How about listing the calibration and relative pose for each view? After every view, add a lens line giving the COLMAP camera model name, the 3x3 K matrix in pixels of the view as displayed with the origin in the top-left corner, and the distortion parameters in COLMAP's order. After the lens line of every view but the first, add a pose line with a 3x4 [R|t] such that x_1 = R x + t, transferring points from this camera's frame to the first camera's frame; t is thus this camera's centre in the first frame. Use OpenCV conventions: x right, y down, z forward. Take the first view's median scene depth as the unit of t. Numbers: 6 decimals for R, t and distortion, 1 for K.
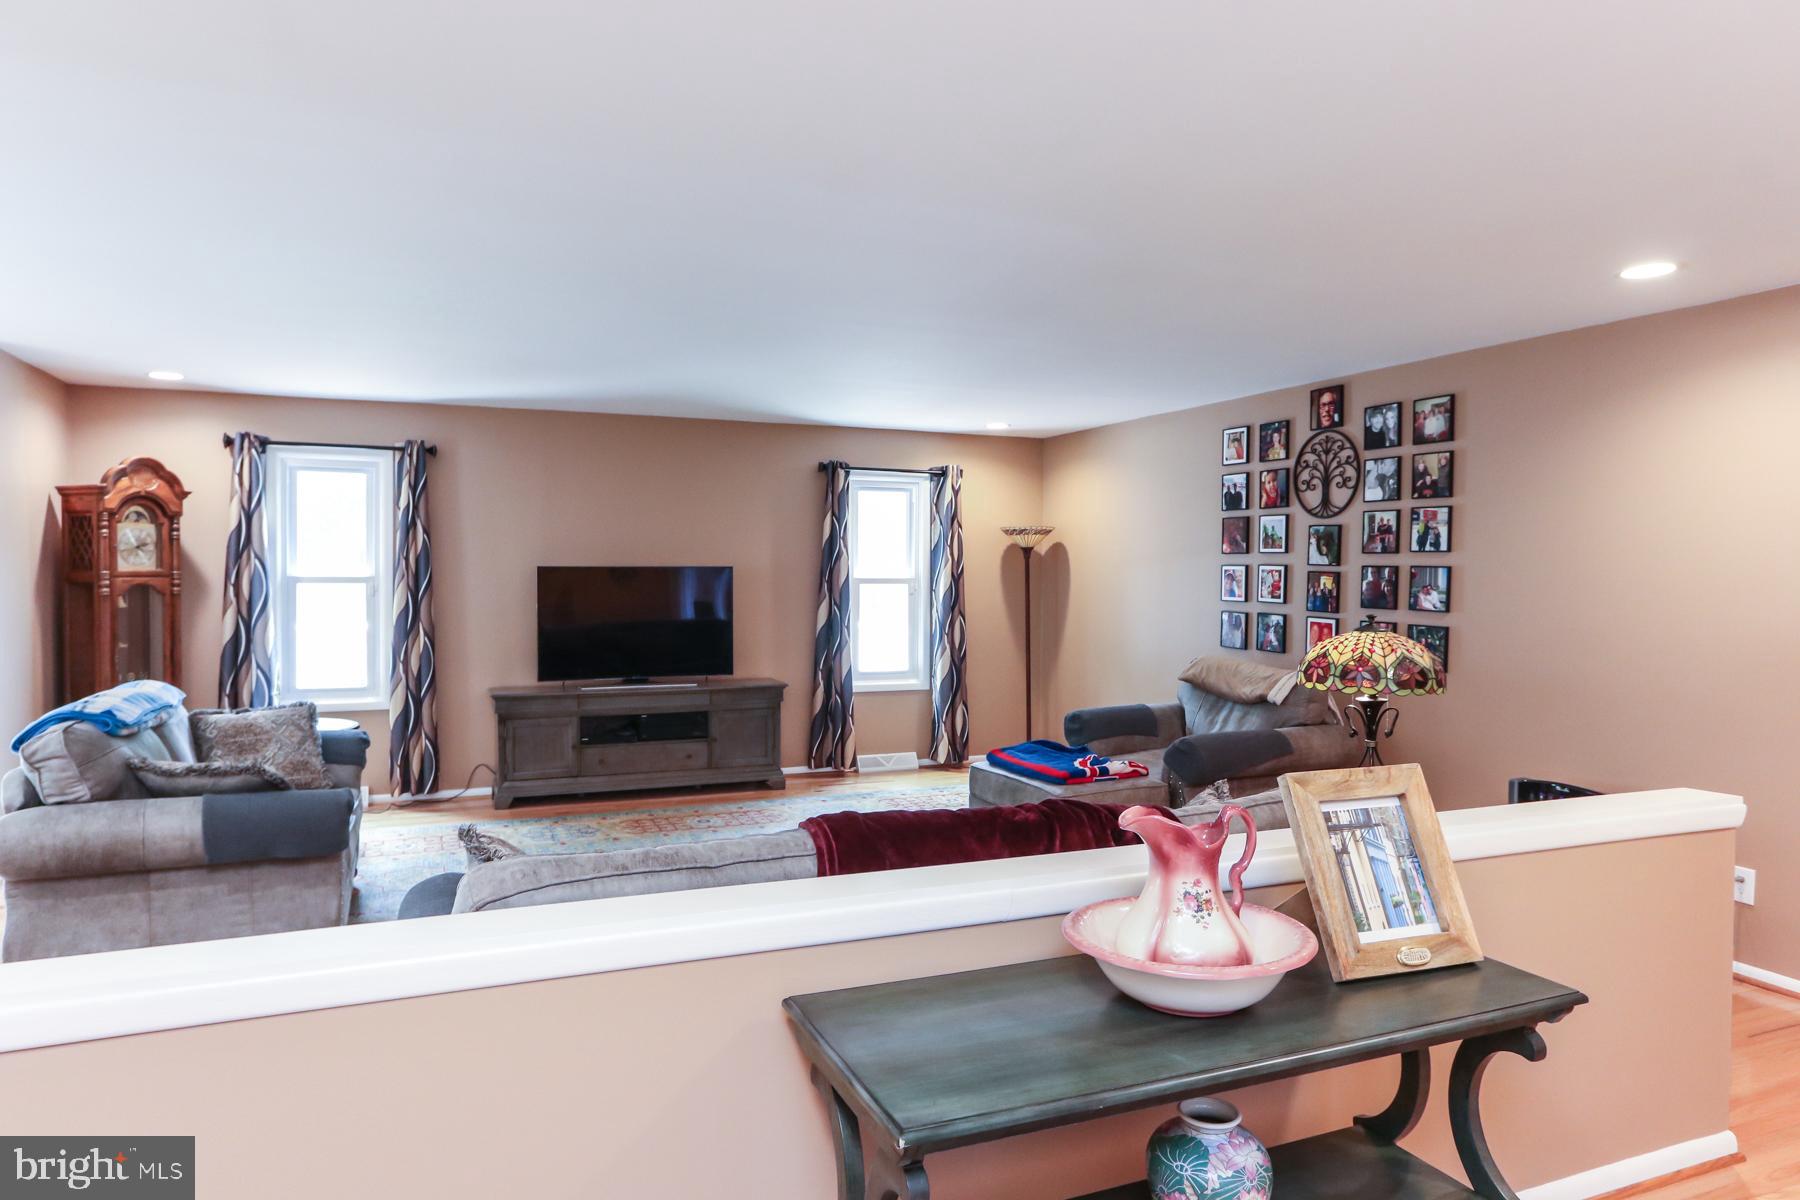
lens RADIAL K [[1097.7, 0, 901.1], [0, 1097.7, 594.1], [0, 0, 1]] dist [0.003589, 0.002718]
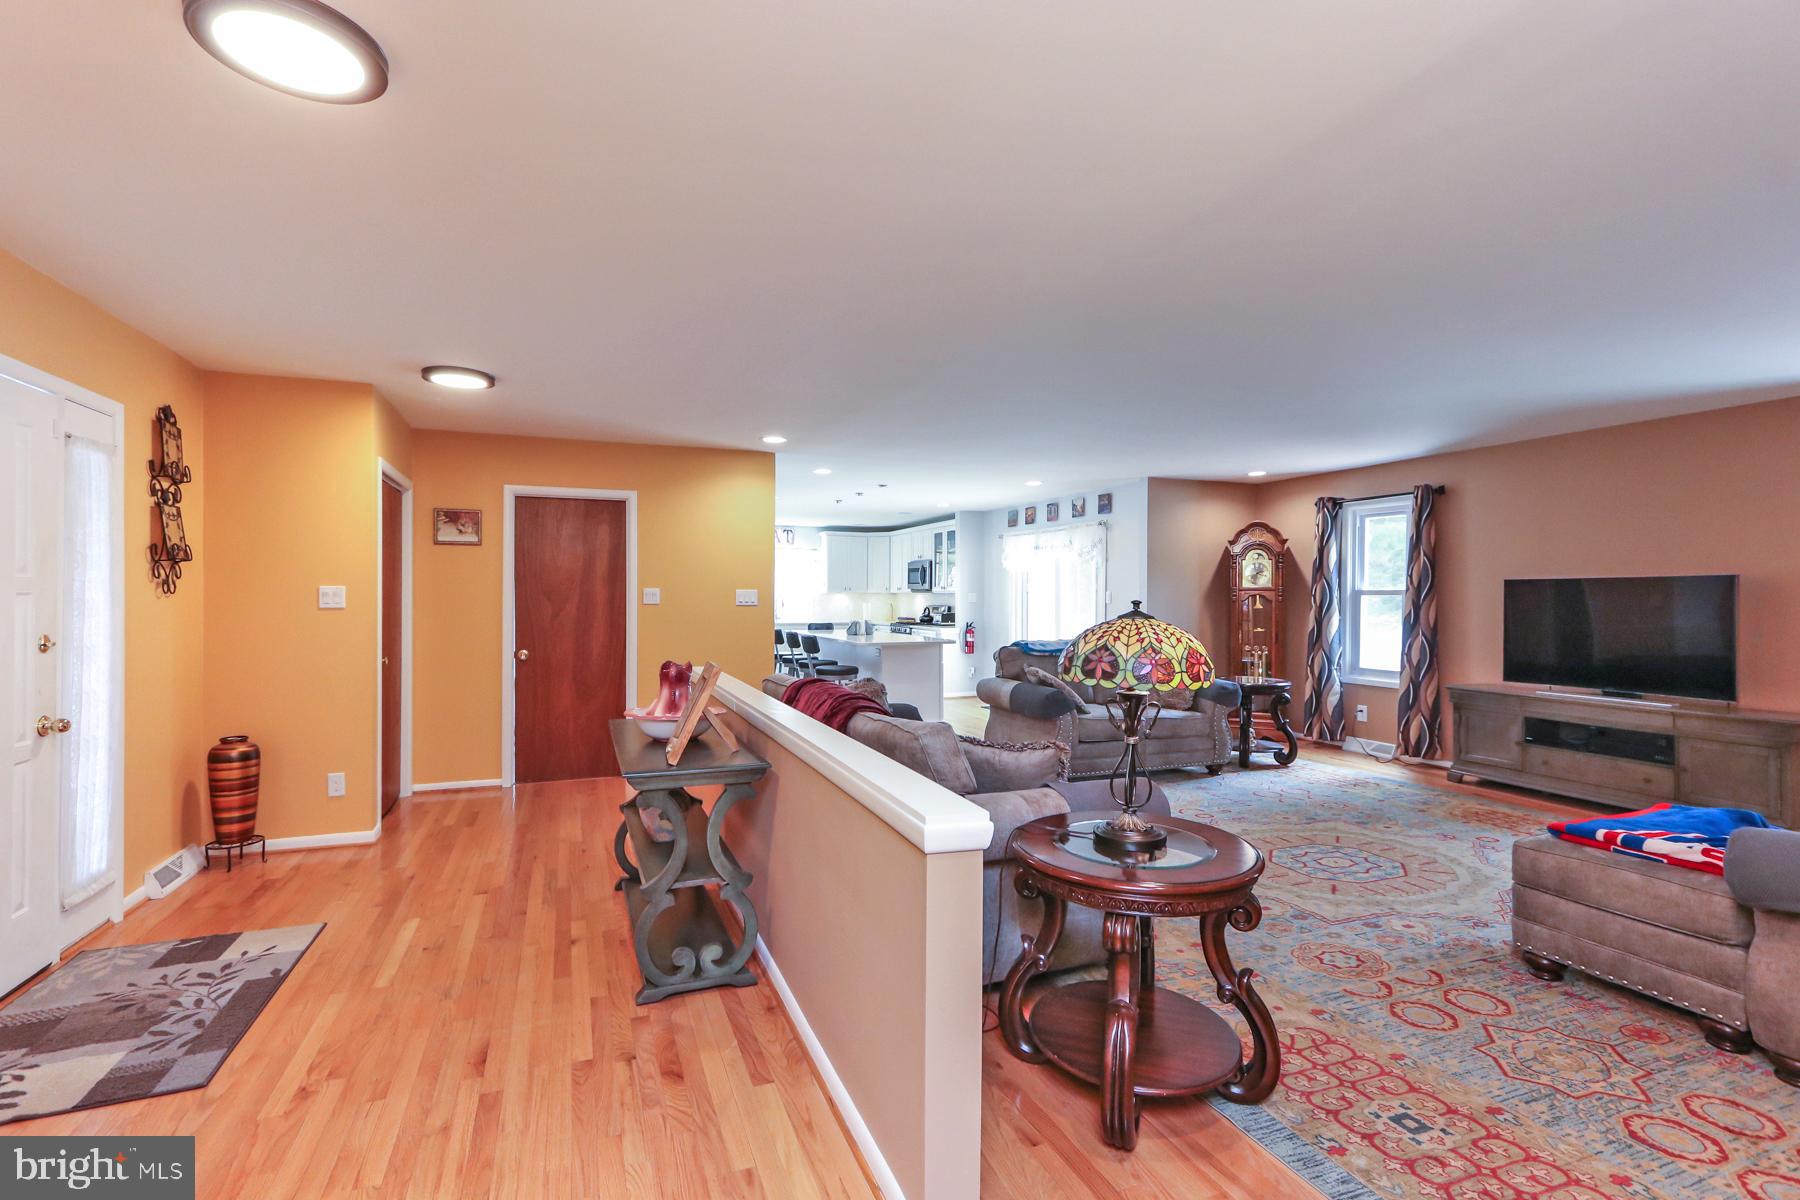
lens RADIAL K [[830.5, 0, 900.0], [0, 830.5, 588.2], [0, 0, 1]] dist [0.000201, 0.001055]
pose [[-0.016777, -0.015856, -0.999734, 0.568017], [-0.023527, 0.999604, -0.015459, 0.012757], [0.999582, 0.023262, -0.017143, 0.415426]]
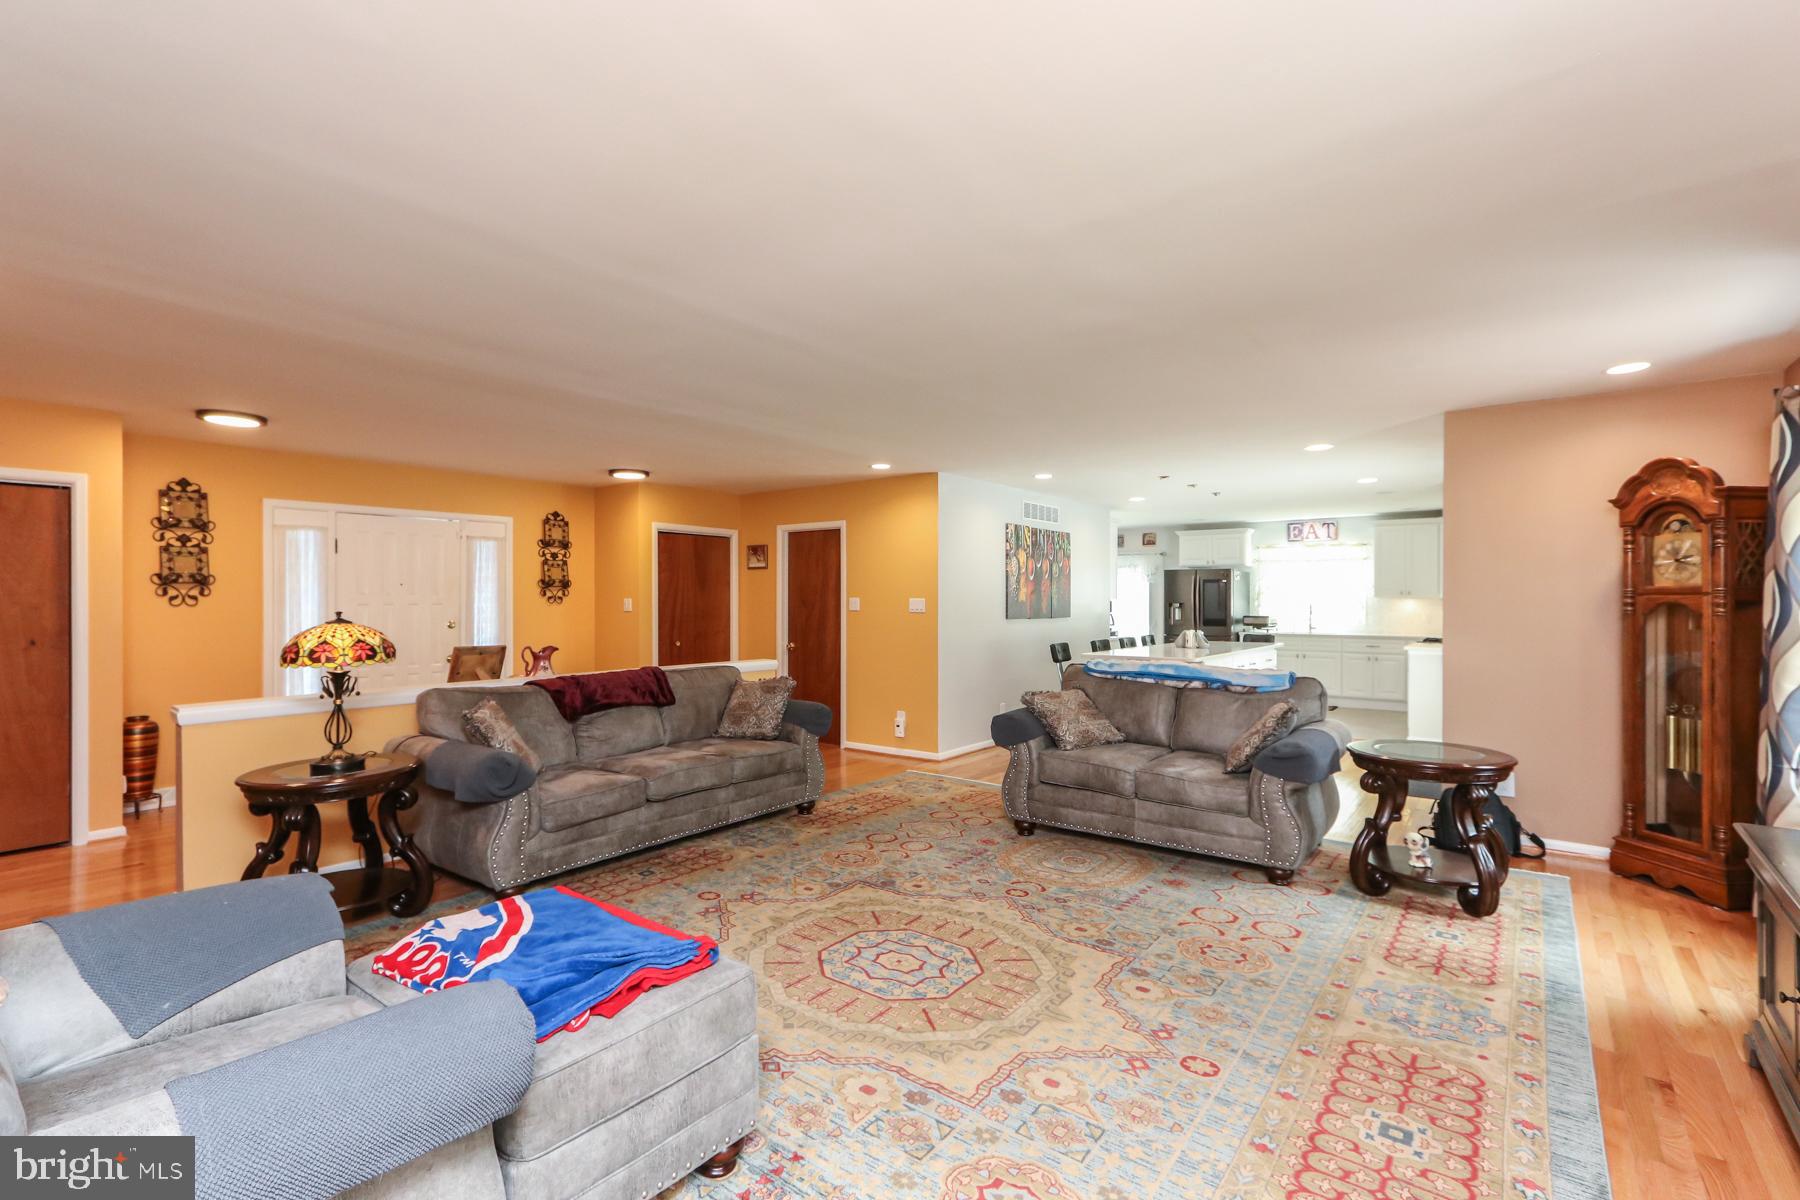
lens RADIAL K [[830.5, 0, 885.3], [0, 830.5, 600.4], [0, 0, 1]] dist [0.000201, 0.001055]
pose [[-0.874062, -0.004771, -0.485791, 0.161294], [-0.014677, 0.999755, 0.016589, -0.011512], [0.485593, 0.021630, -0.873917, 1.157738]]
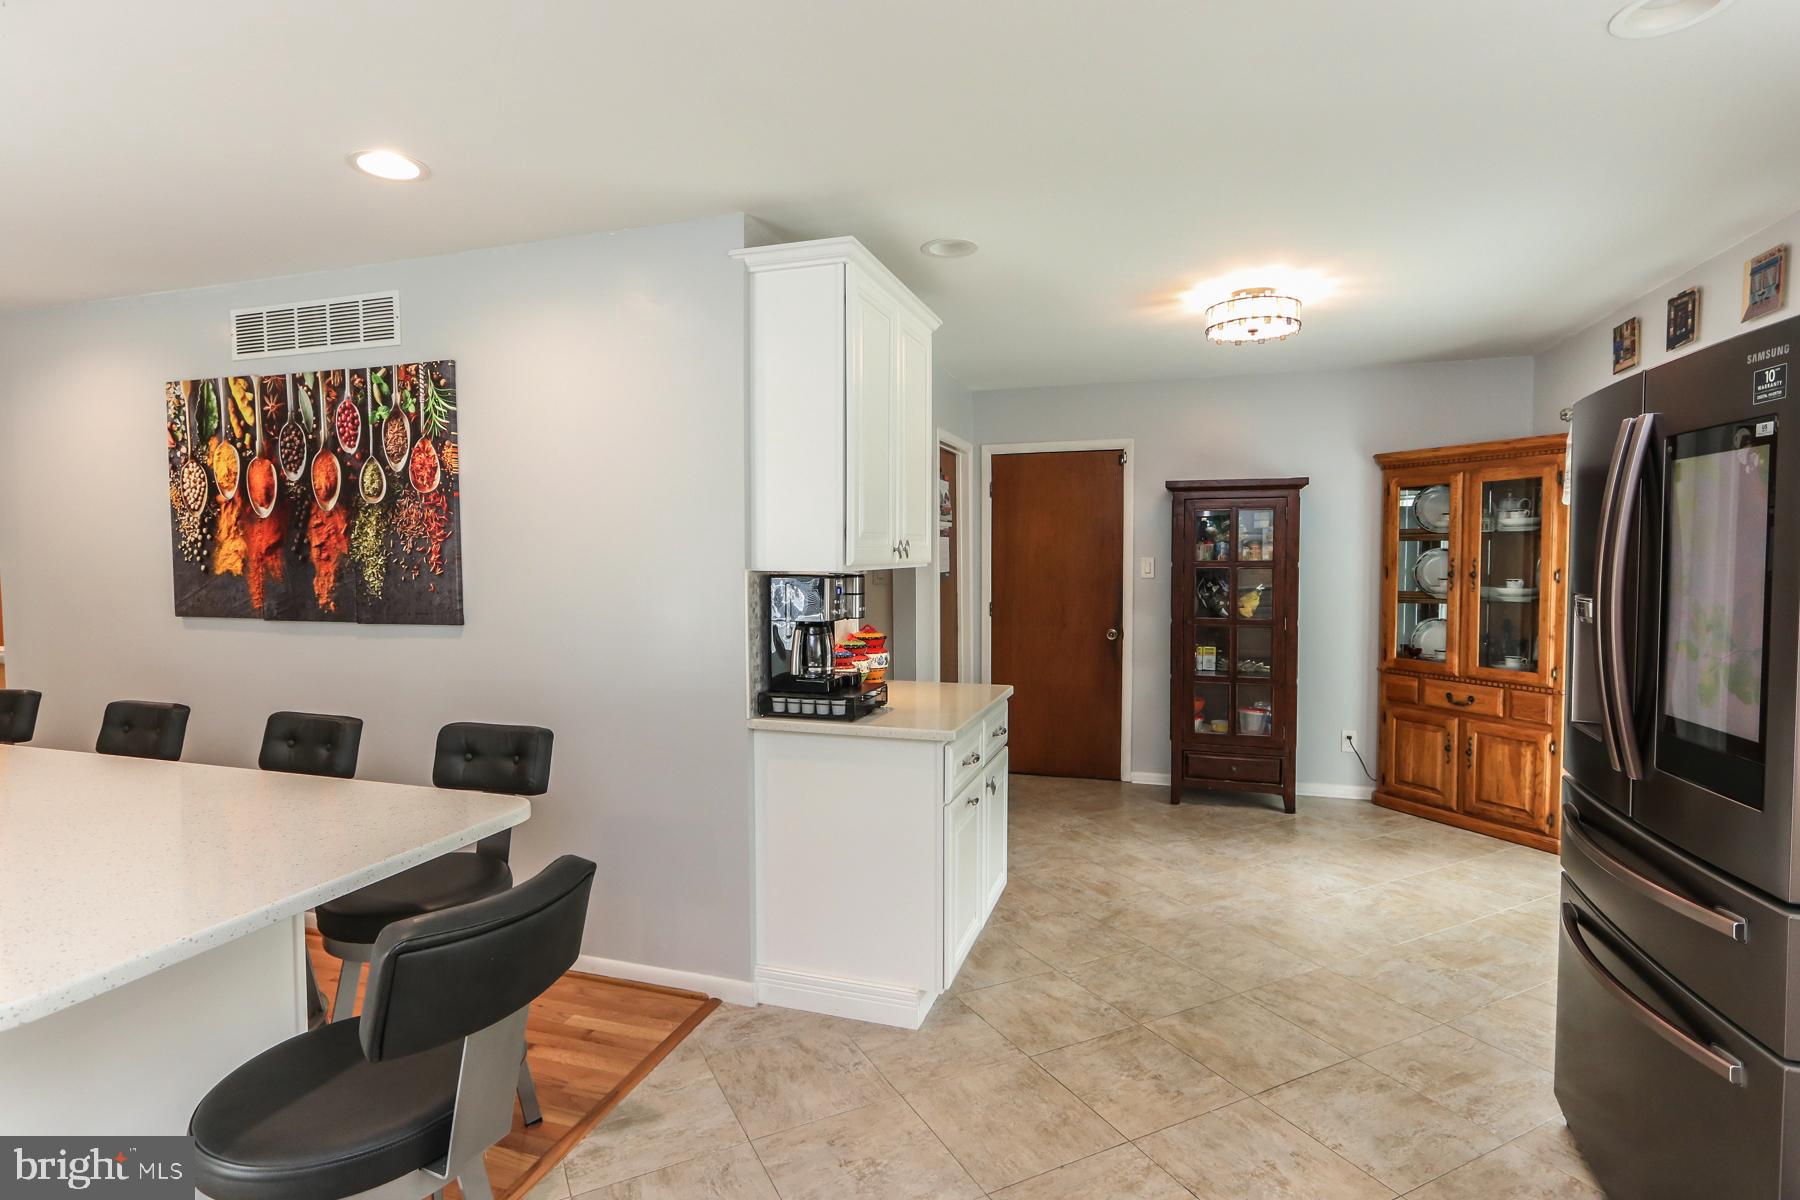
lens RADIAL K [[901.0, 0, 863.3], [0, 901.0, 593.1], [0, 0, 1]] dist [0.000224, 0.000949]
pose [[-0.754415, -0.031677, 0.655633, -1.262469], [0.013083, 0.997911, 0.063269, -0.009674], [-0.656267, 0.056309, -0.752424, 0.316071]]
